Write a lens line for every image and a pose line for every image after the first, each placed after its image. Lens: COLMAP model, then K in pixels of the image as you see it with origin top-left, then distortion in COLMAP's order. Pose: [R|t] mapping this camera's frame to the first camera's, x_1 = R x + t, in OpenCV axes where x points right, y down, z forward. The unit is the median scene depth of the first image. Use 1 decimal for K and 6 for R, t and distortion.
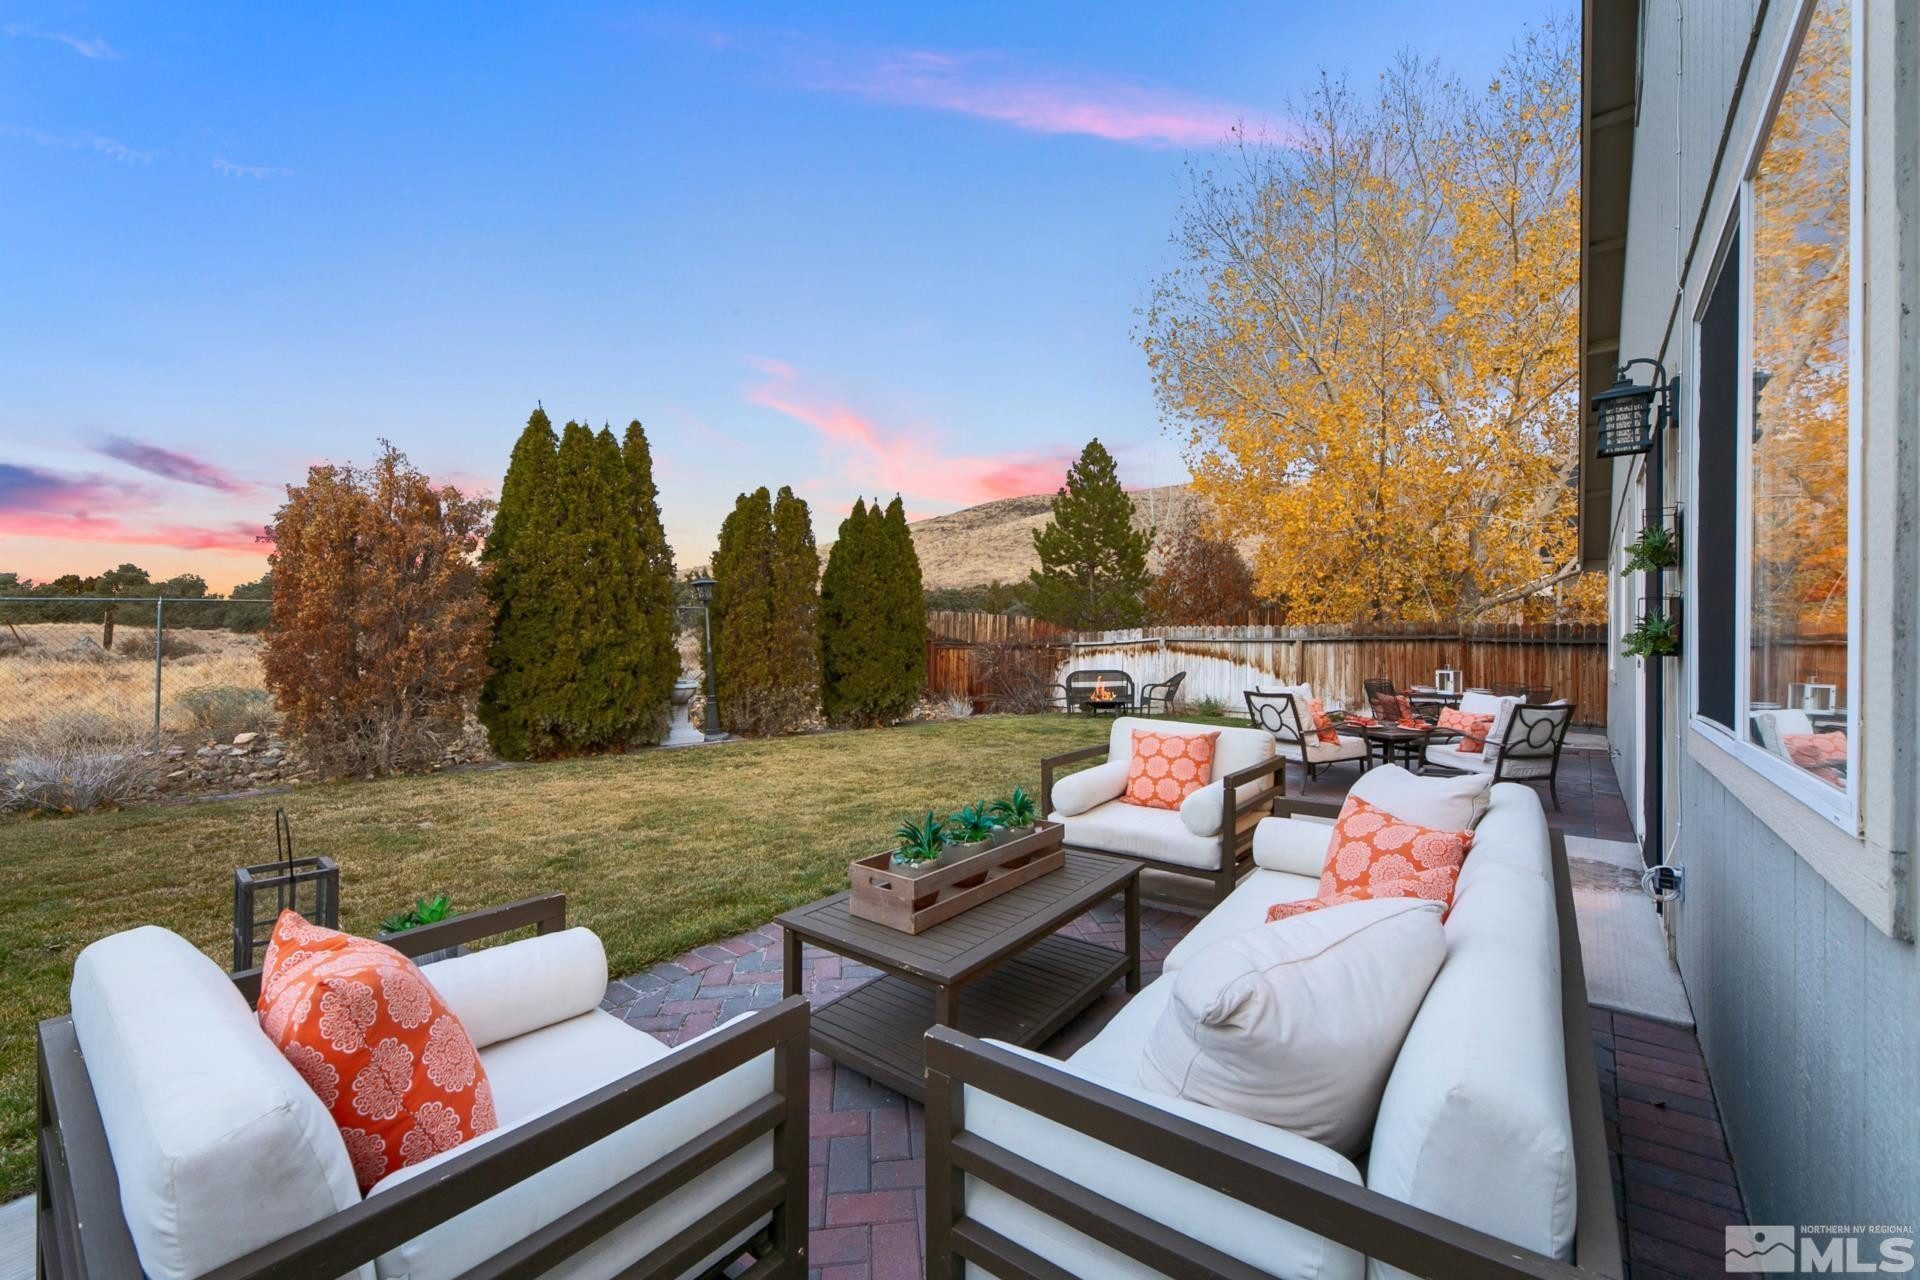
lens RADIAL K [[790.3, 0, 959.6], [0, 790.3, 636.3], [0, 0, 1]] dist [0.000202, -0.000041]
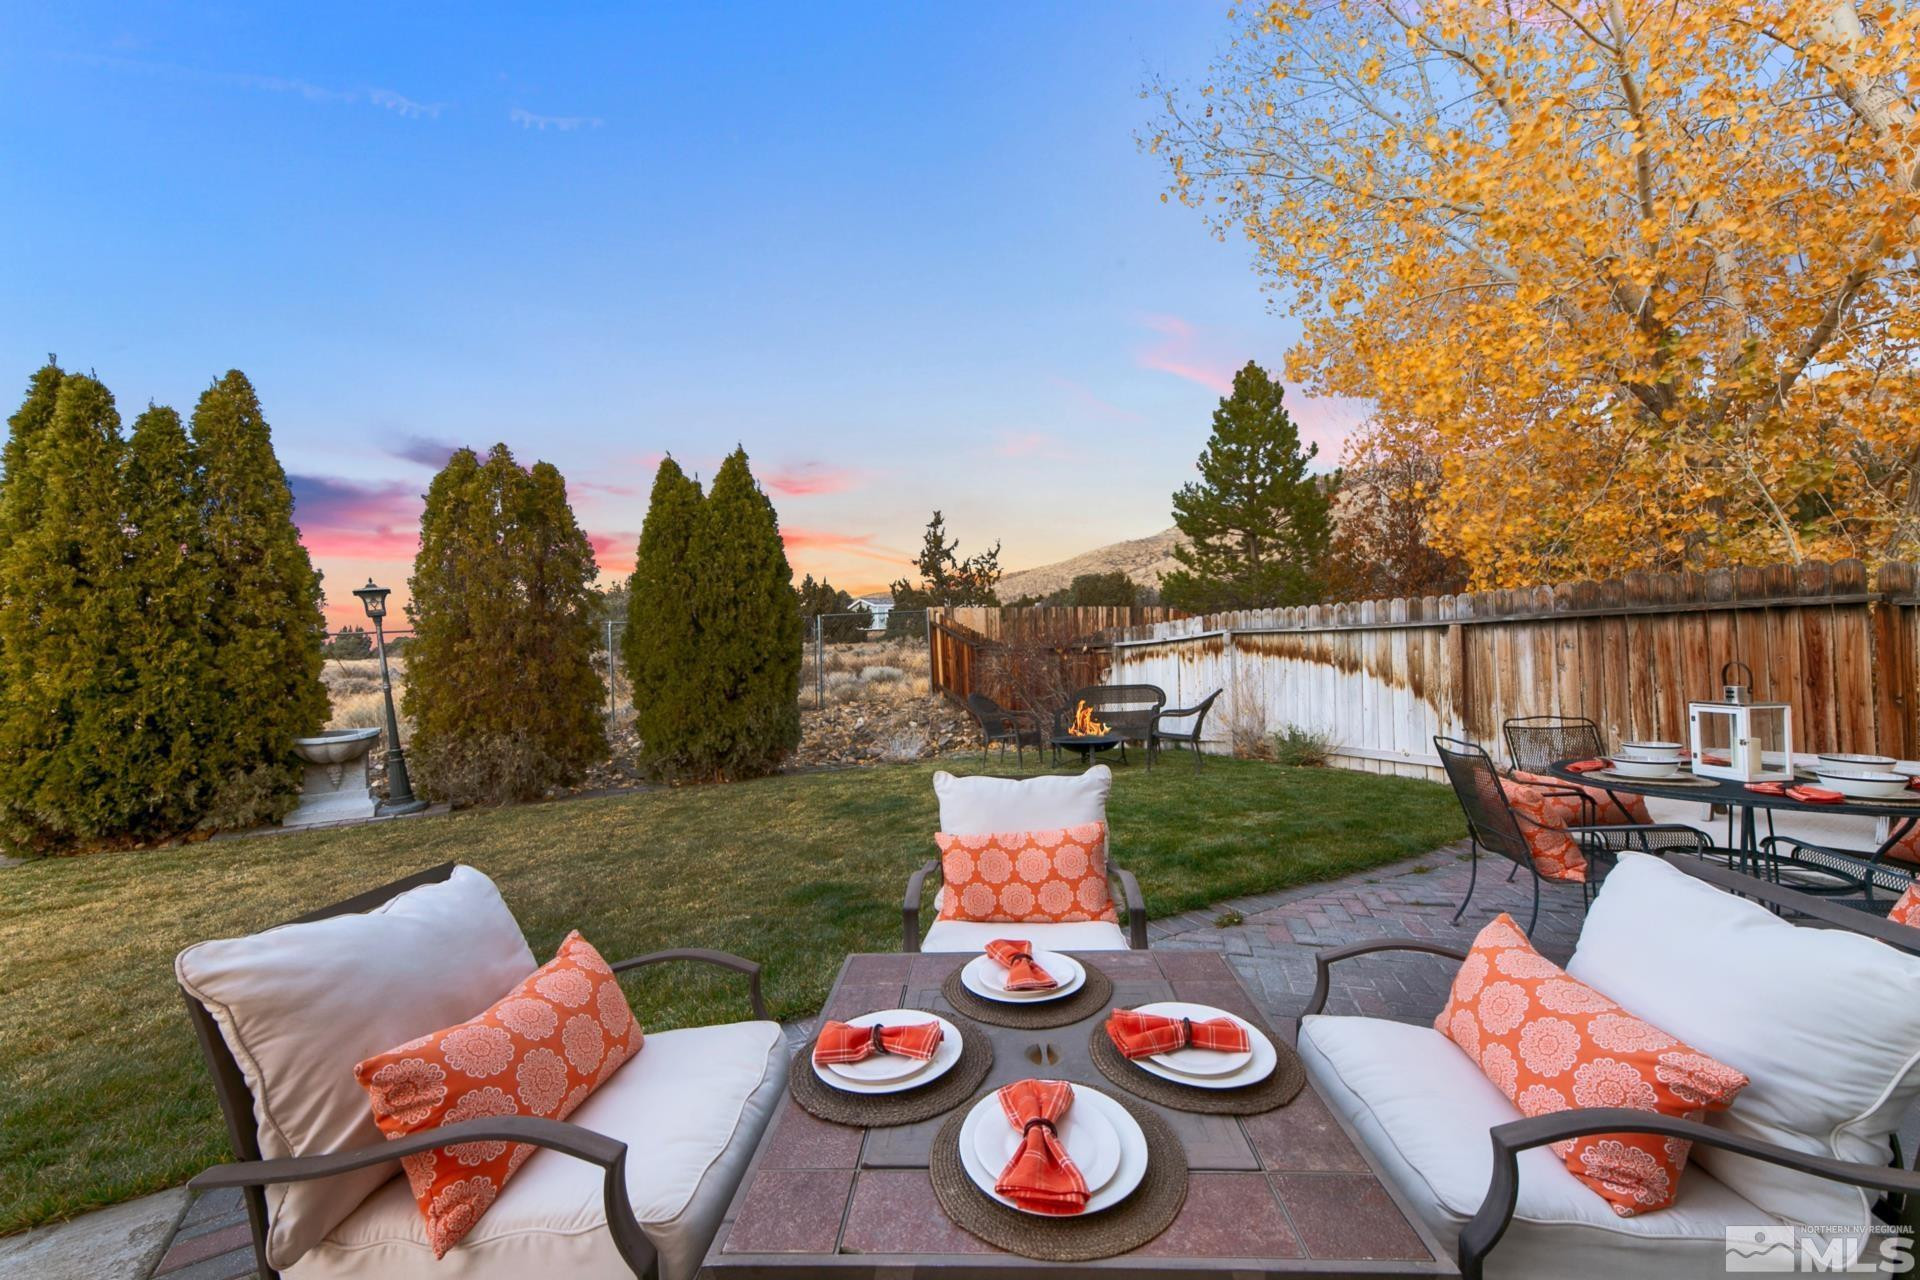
lens RADIAL K [[752.1, 0, 960.0], [0, 752.1, 640.0], [0, 0, 1]] dist [0.023090, 0.000044]
pose [[0.925403, -0.044056, -0.376414, 0.311117], [0.046270, 0.998924, -0.003163, 0.002229], [0.376149, -0.014490, 0.926446, 0.412476]]
